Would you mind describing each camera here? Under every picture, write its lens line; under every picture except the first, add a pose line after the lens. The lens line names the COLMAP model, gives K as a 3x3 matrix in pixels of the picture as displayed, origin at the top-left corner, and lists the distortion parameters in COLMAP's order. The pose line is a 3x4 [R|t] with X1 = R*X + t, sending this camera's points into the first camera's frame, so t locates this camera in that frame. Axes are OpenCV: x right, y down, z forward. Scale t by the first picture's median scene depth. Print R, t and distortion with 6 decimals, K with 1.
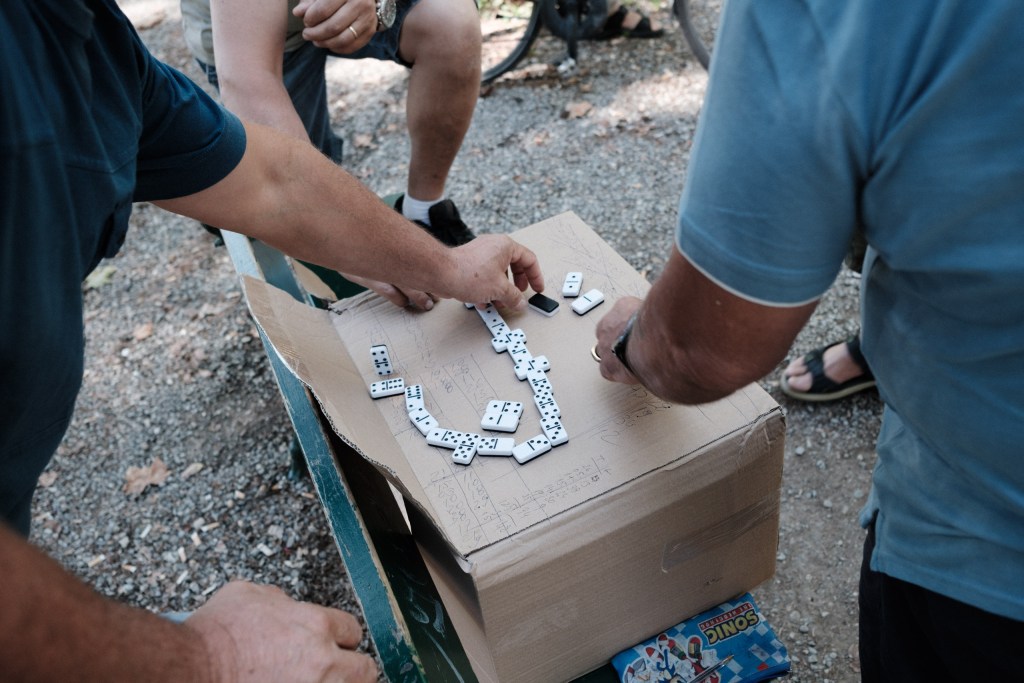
lens RADIAL K [[924.0, 0, 510.1], [0, 924.0, 317.0], [0, 0, 1]] dist [-0.074954, 0.145089]
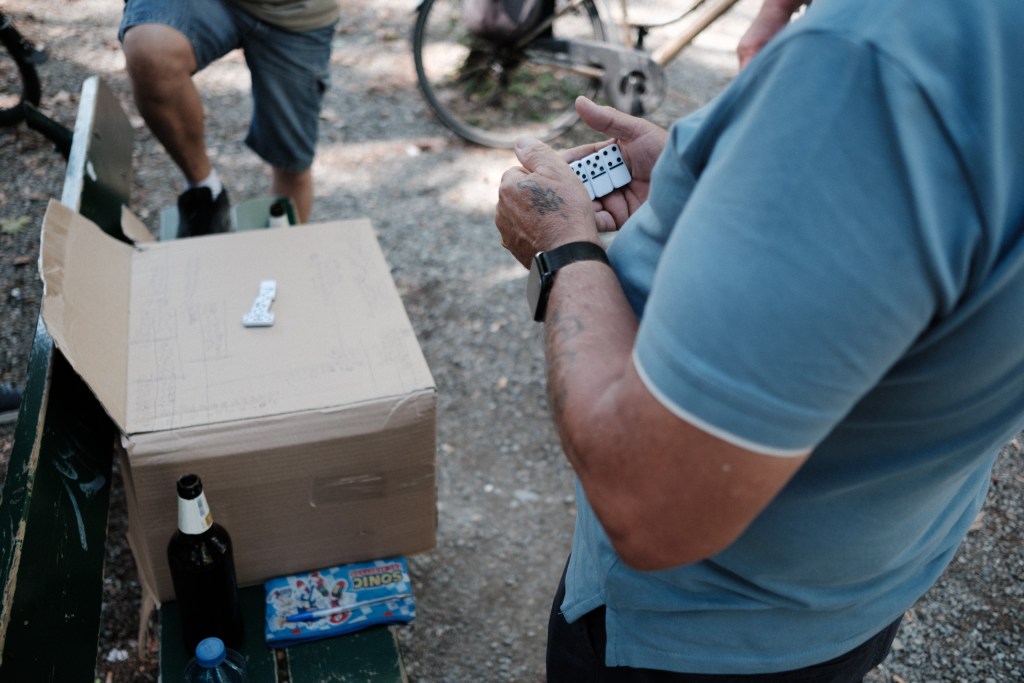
lens RADIAL K [[924.0, 0, 510.1], [0, 924.0, 317.0], [0, 0, 1]] dist [-0.074954, 0.145089]
pose [[0.976823, 0.213908, -0.007740, 0.169265], [-0.213648, 0.972154, -0.096288, 0.046138], [-0.013072, 0.095710, 0.995323, -0.088265]]
